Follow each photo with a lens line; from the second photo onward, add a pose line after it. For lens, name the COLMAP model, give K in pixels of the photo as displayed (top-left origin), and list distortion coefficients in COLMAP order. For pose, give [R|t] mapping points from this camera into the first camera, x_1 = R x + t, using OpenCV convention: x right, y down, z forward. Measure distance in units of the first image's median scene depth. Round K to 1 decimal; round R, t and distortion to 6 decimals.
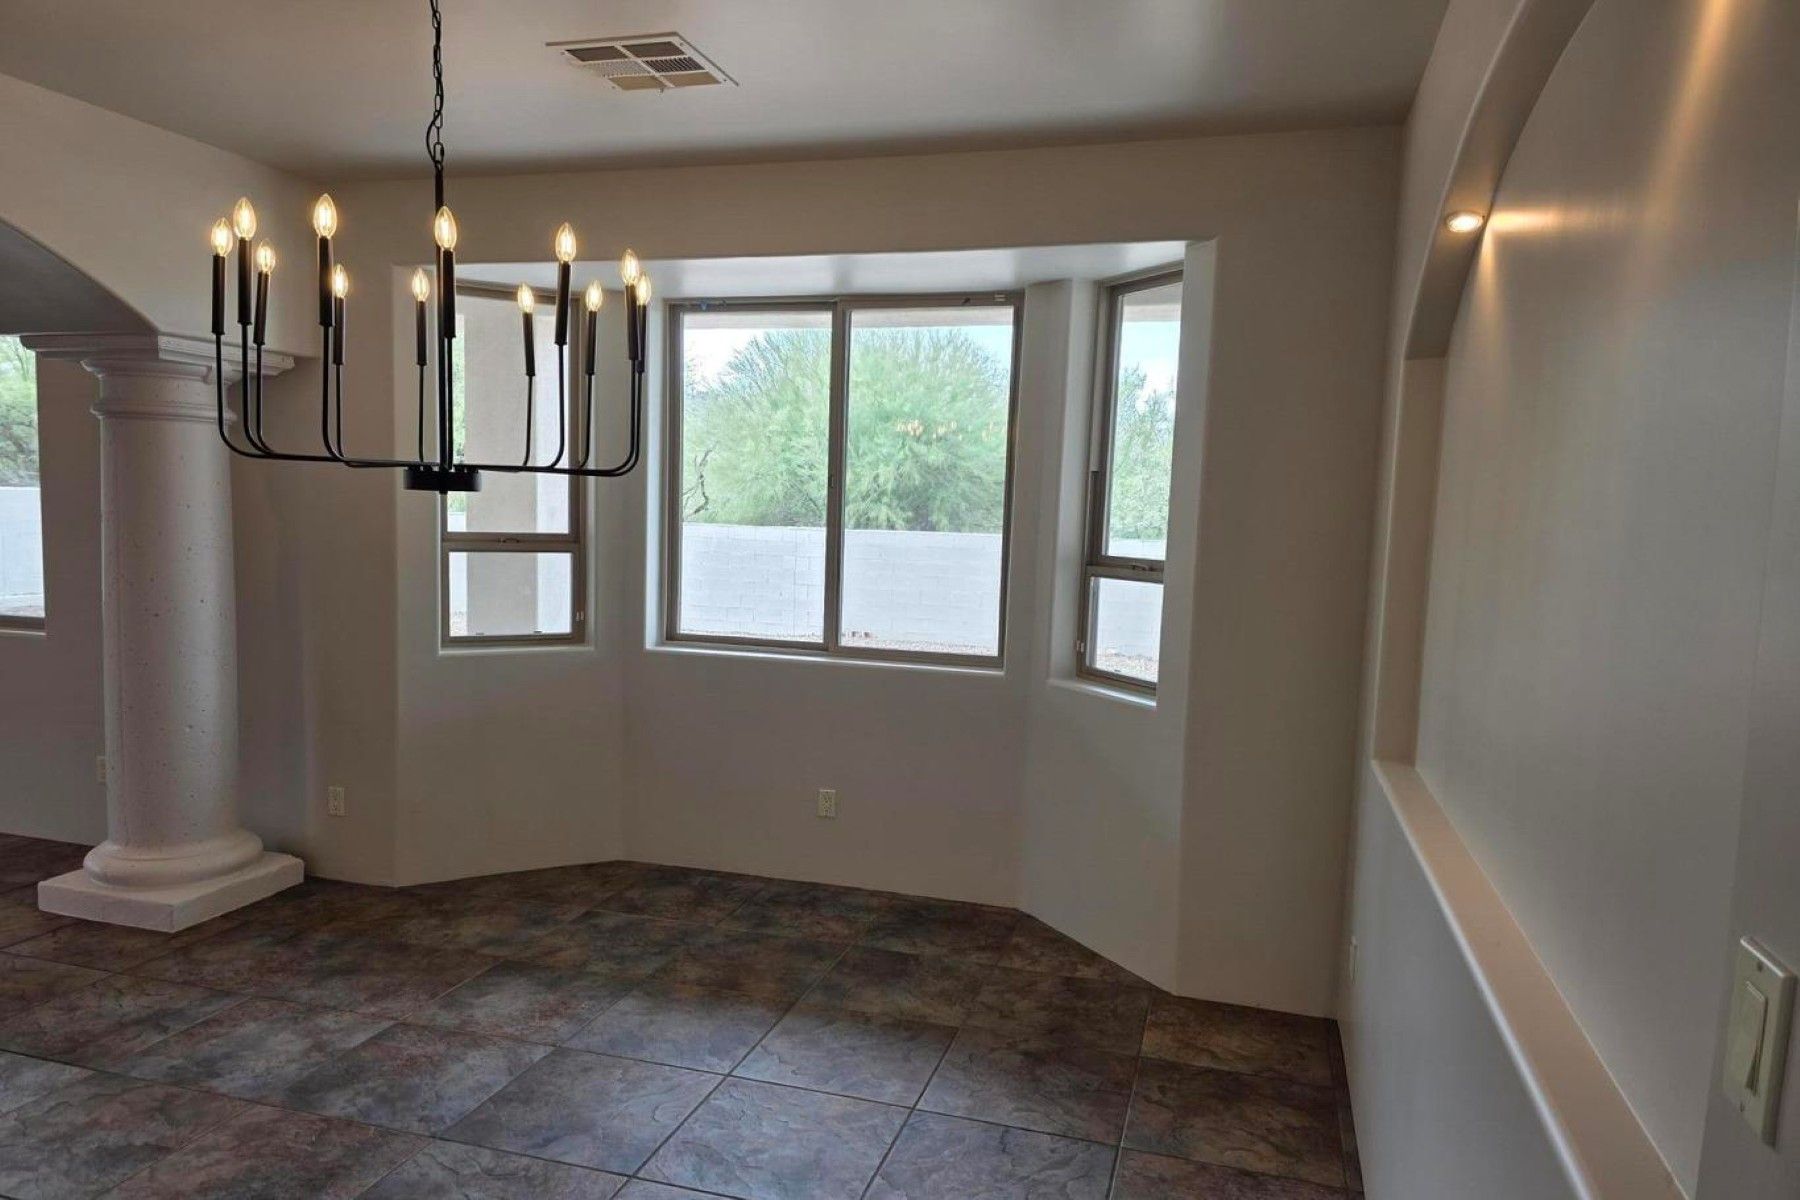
lens RADIAL K [[1206.1, 0, 888.9], [0, 1206.1, 639.4], [0, 0, 1]] dist [0.078059, -0.085900]
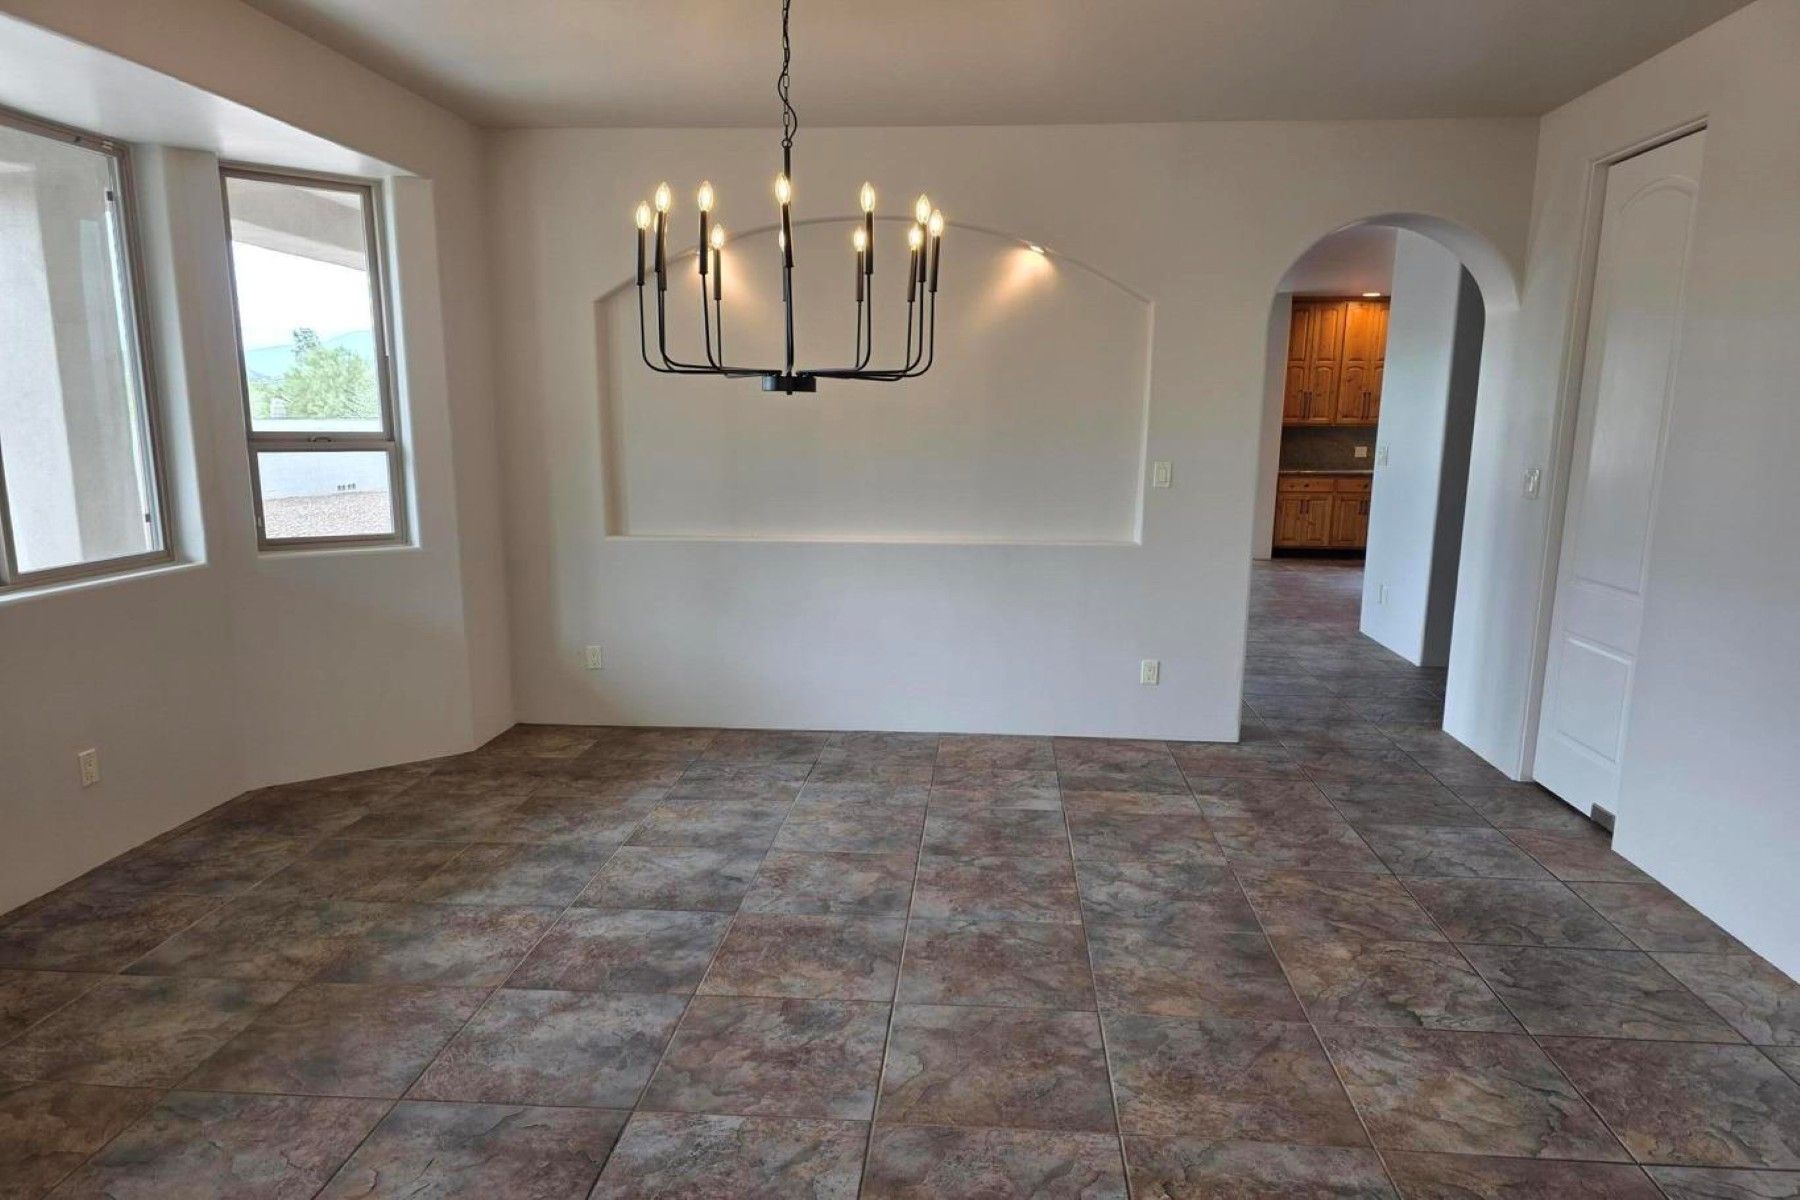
lens RADIAL K [[1205.6, 0, 899.7], [0, 1205.6, 652.9], [0, 0, 1]] dist [0.067915, -0.090838]
pose [[-0.211601, -0.222174, 0.951769, -1.182755], [0.096224, 0.964353, 0.246505, -0.109615], [-0.972608, 0.143744, -0.182679, 0.791390]]
